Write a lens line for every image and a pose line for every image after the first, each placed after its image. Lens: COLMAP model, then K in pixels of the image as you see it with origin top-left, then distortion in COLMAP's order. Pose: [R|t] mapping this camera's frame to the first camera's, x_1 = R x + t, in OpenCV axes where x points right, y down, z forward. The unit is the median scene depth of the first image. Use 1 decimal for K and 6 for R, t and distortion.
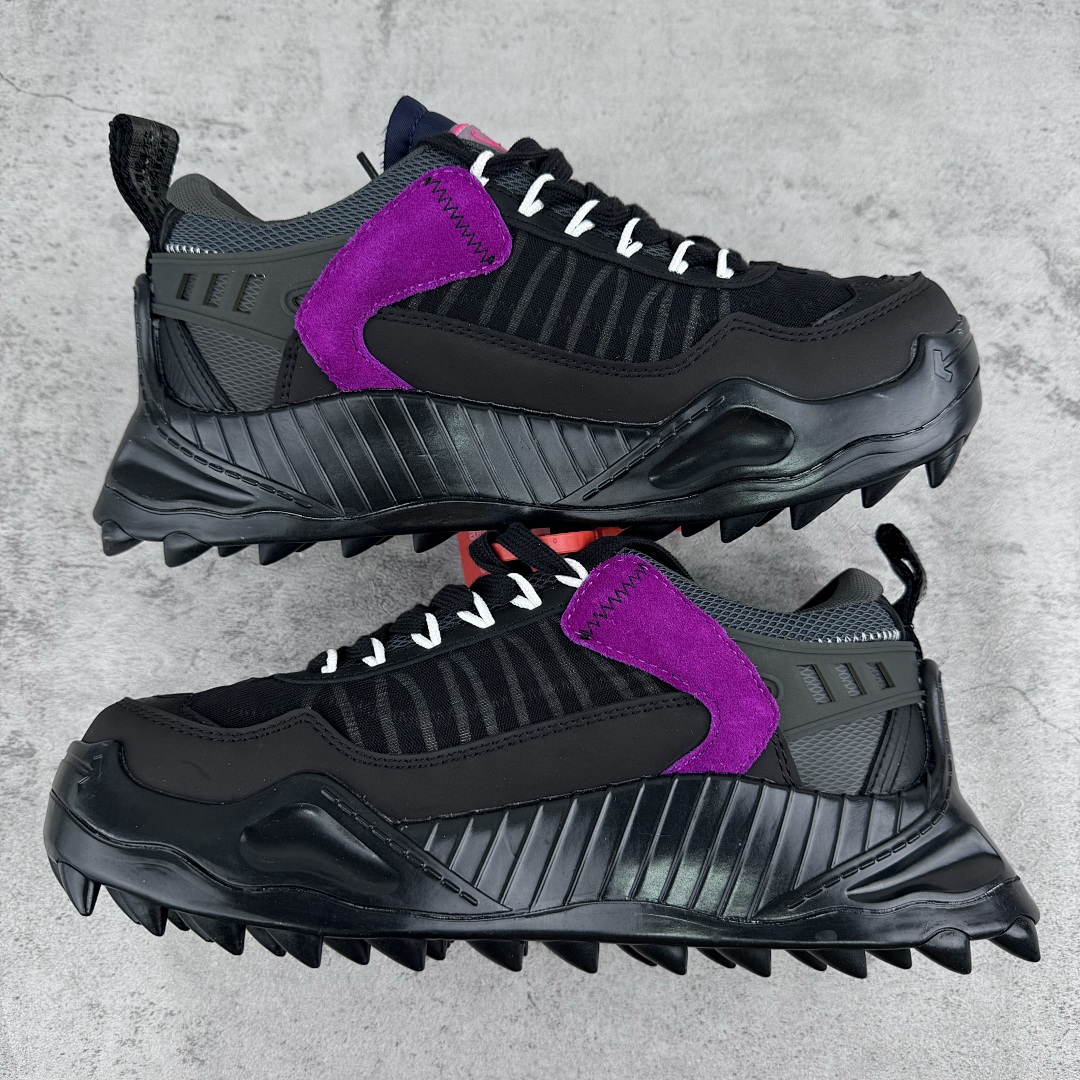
lens RADIAL K [[791.7, 0, 540.0], [0, 791.7, 540.0], [0, 0, 1]] dist [-0.007682, 0.002890]
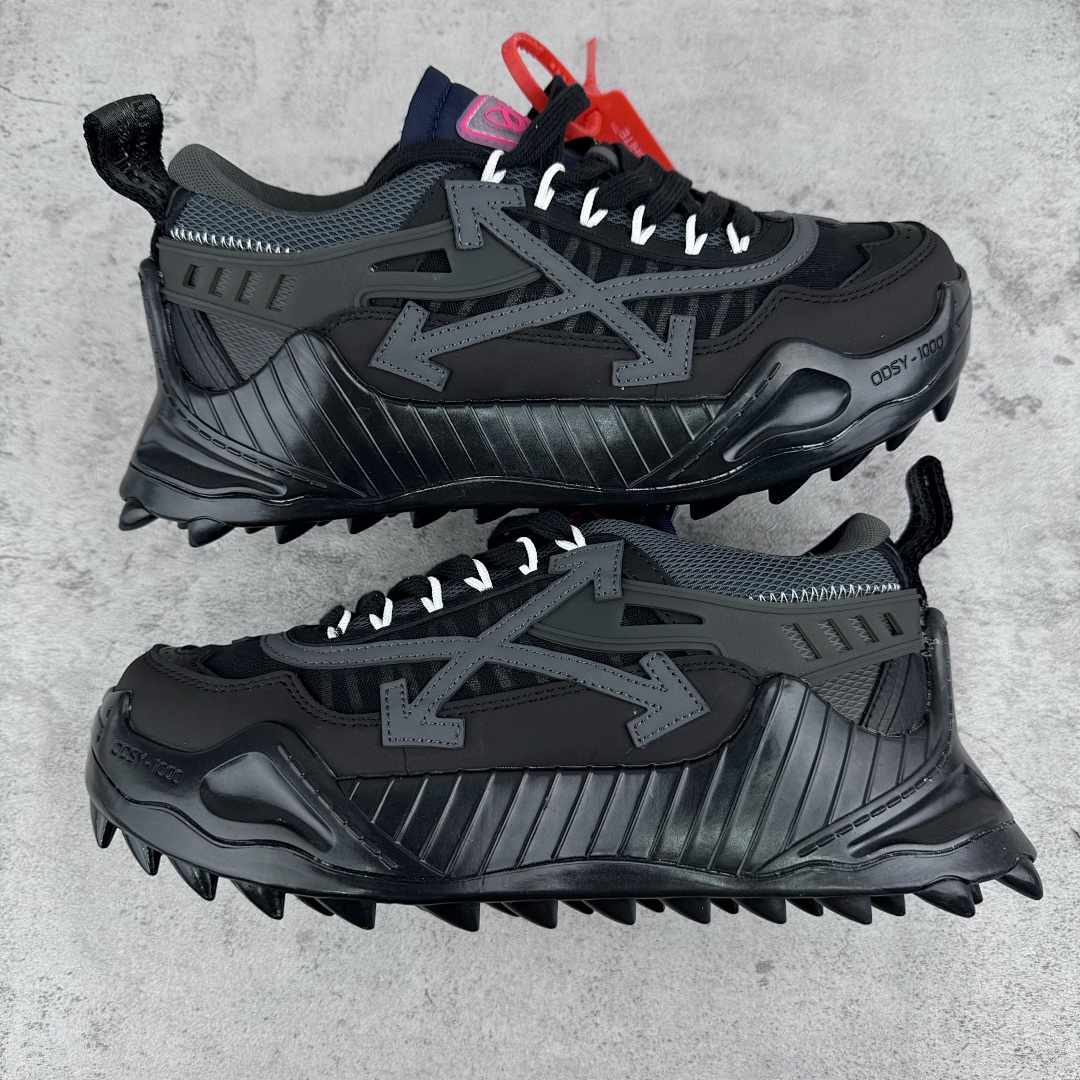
lens RADIAL K [[791.7, 0, 540.0], [0, 791.7, 540.0], [0, 0, 1]] dist [-0.007682, 0.002890]
pose [[0.999471, 0.012388, -0.030081, 0.135571], [-0.011796, 0.999735, 0.019789, -0.016974], [0.030318, -0.019424, 0.999352, 0.011301]]
